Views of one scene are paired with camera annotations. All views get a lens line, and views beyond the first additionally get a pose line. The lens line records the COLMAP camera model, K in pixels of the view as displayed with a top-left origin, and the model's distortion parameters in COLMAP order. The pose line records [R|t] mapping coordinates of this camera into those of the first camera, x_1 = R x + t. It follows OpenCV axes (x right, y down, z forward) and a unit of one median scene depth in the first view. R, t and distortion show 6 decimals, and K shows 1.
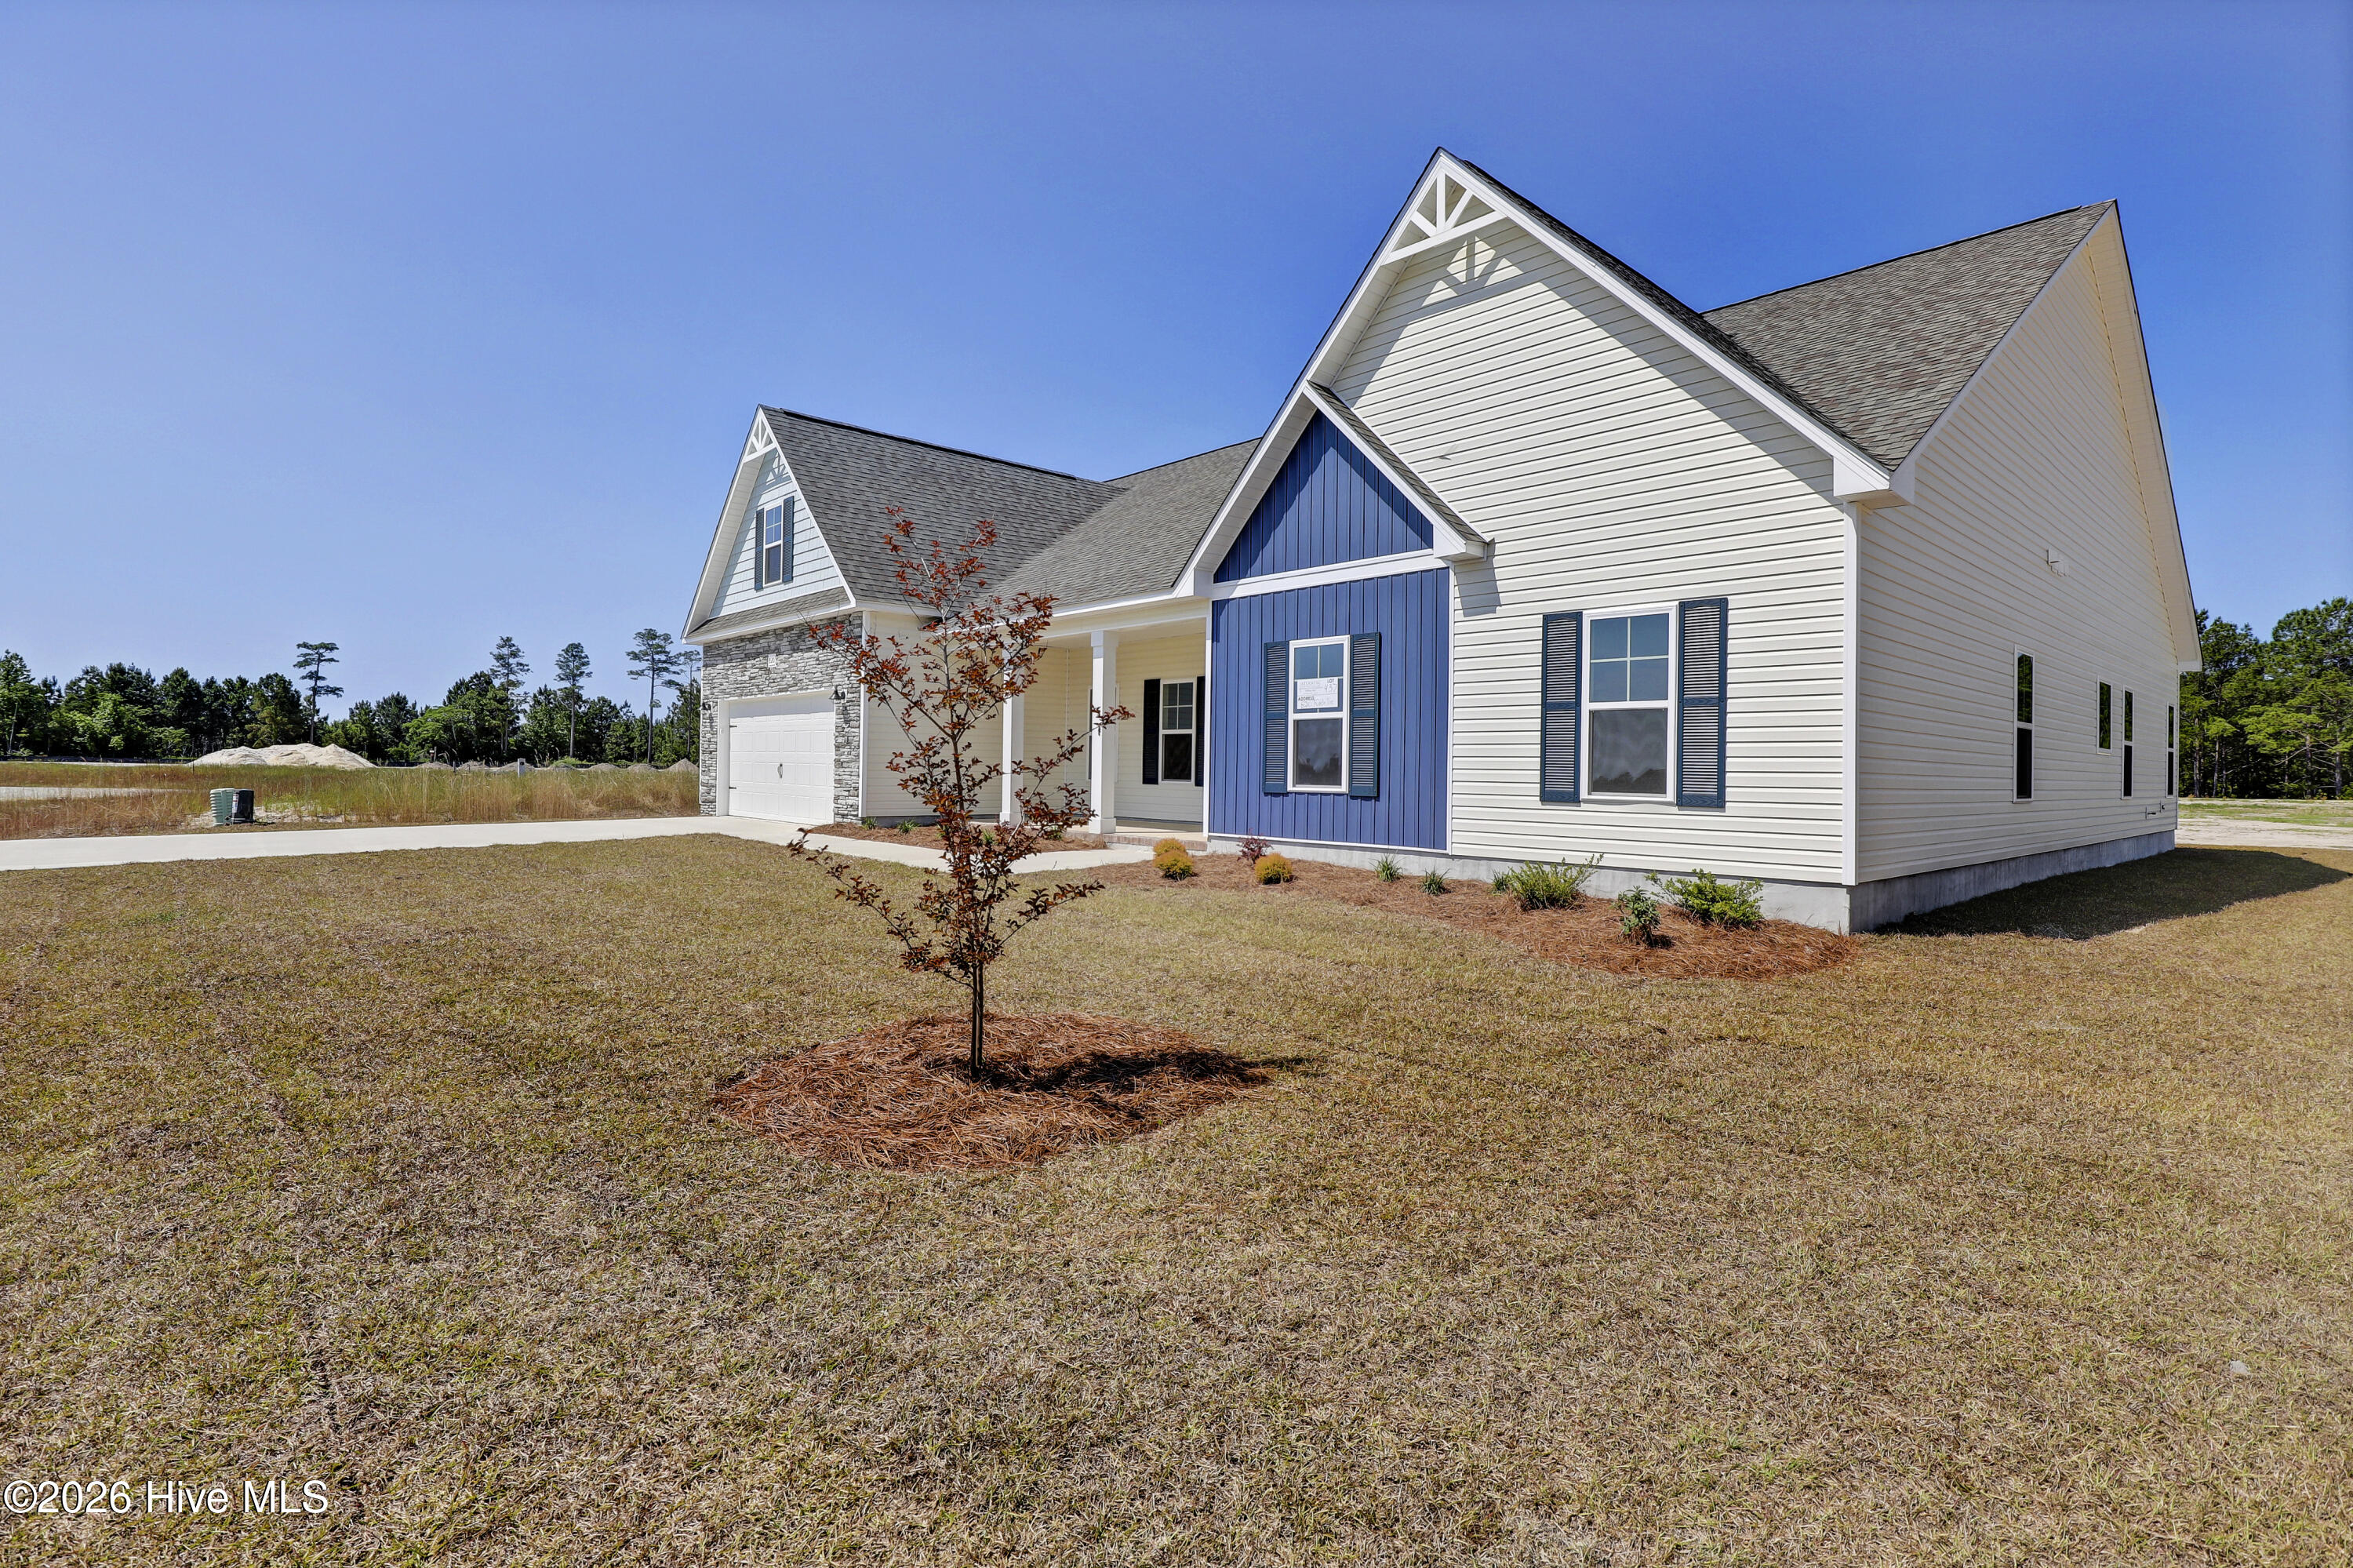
lens RADIAL K [[1146.9, 0, 1174.3], [0, 1146.9, 748.2], [0, 0, 1]] dist [-0.001396, -0.000182]
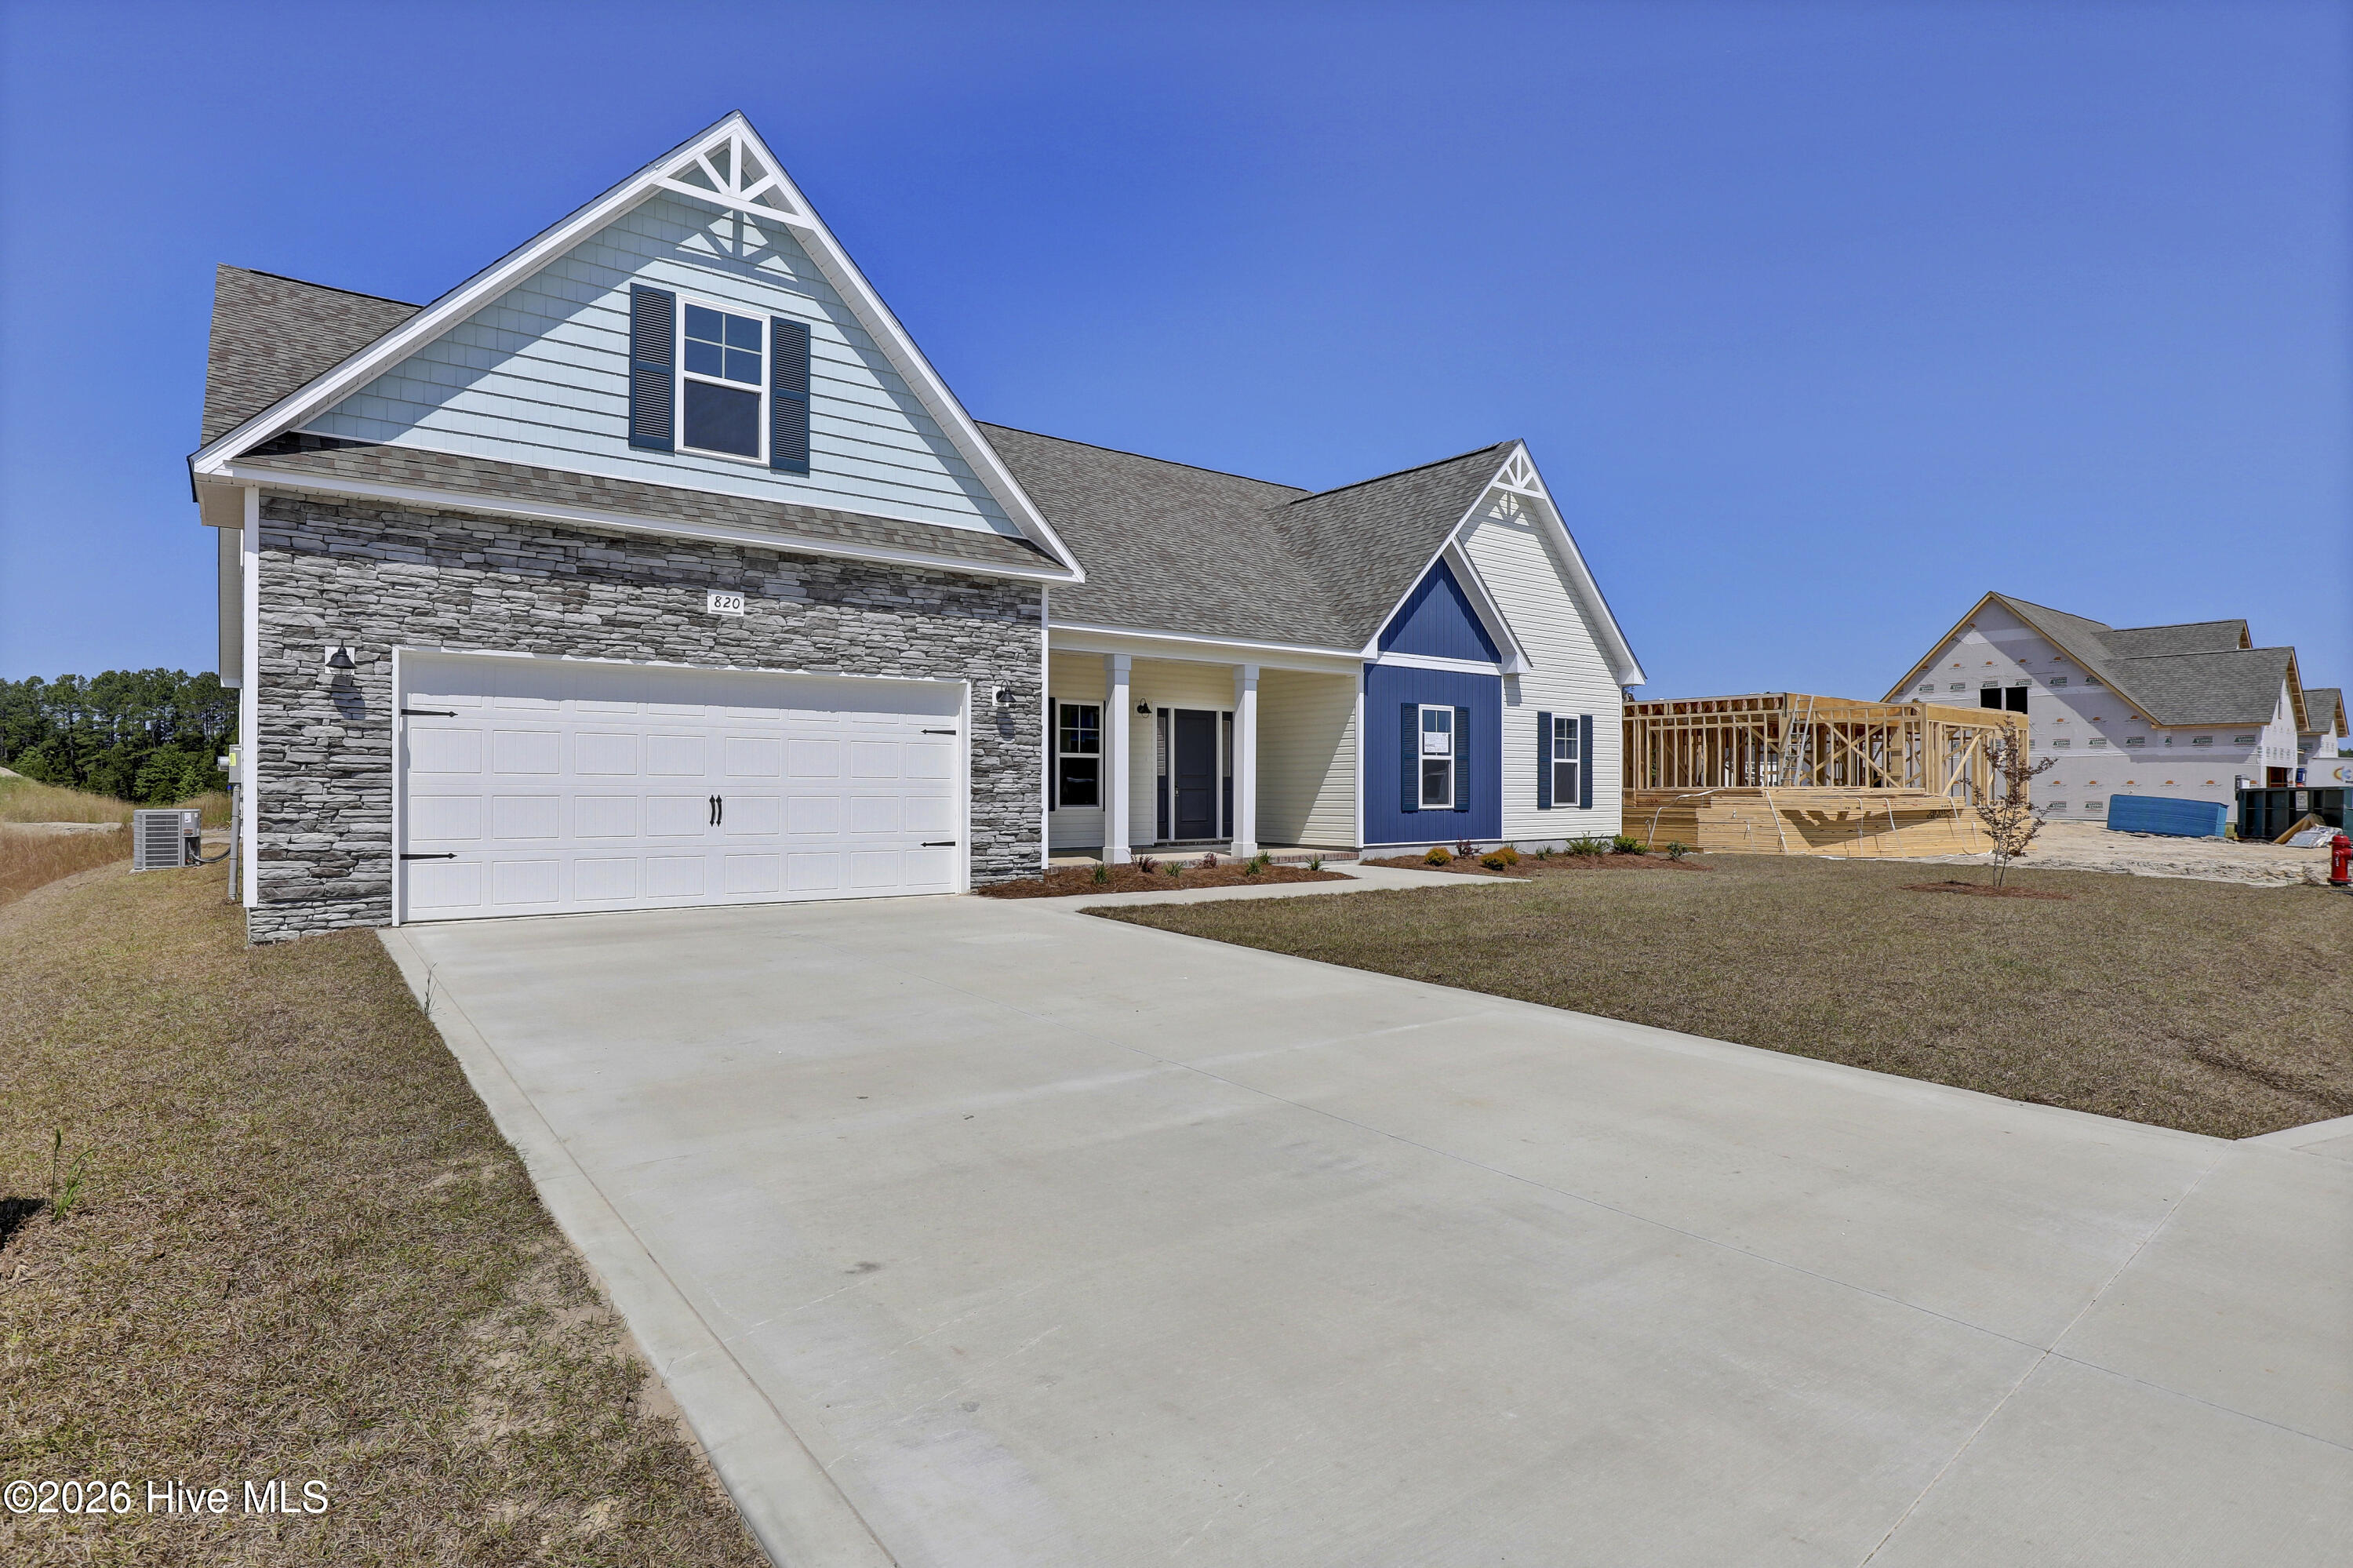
lens RADIAL K [[1139.8, 0, 1176.5], [0, 1139.8, 784.0], [0, 0, 1]] dist [-0.000156, -0.000108]
pose [[0.093288, -0.011127, 0.995577, -1.399212], [-0.019938, 0.999716, 0.013041, -0.006474], [-0.995440, -0.021066, 0.093040, 1.212444]]
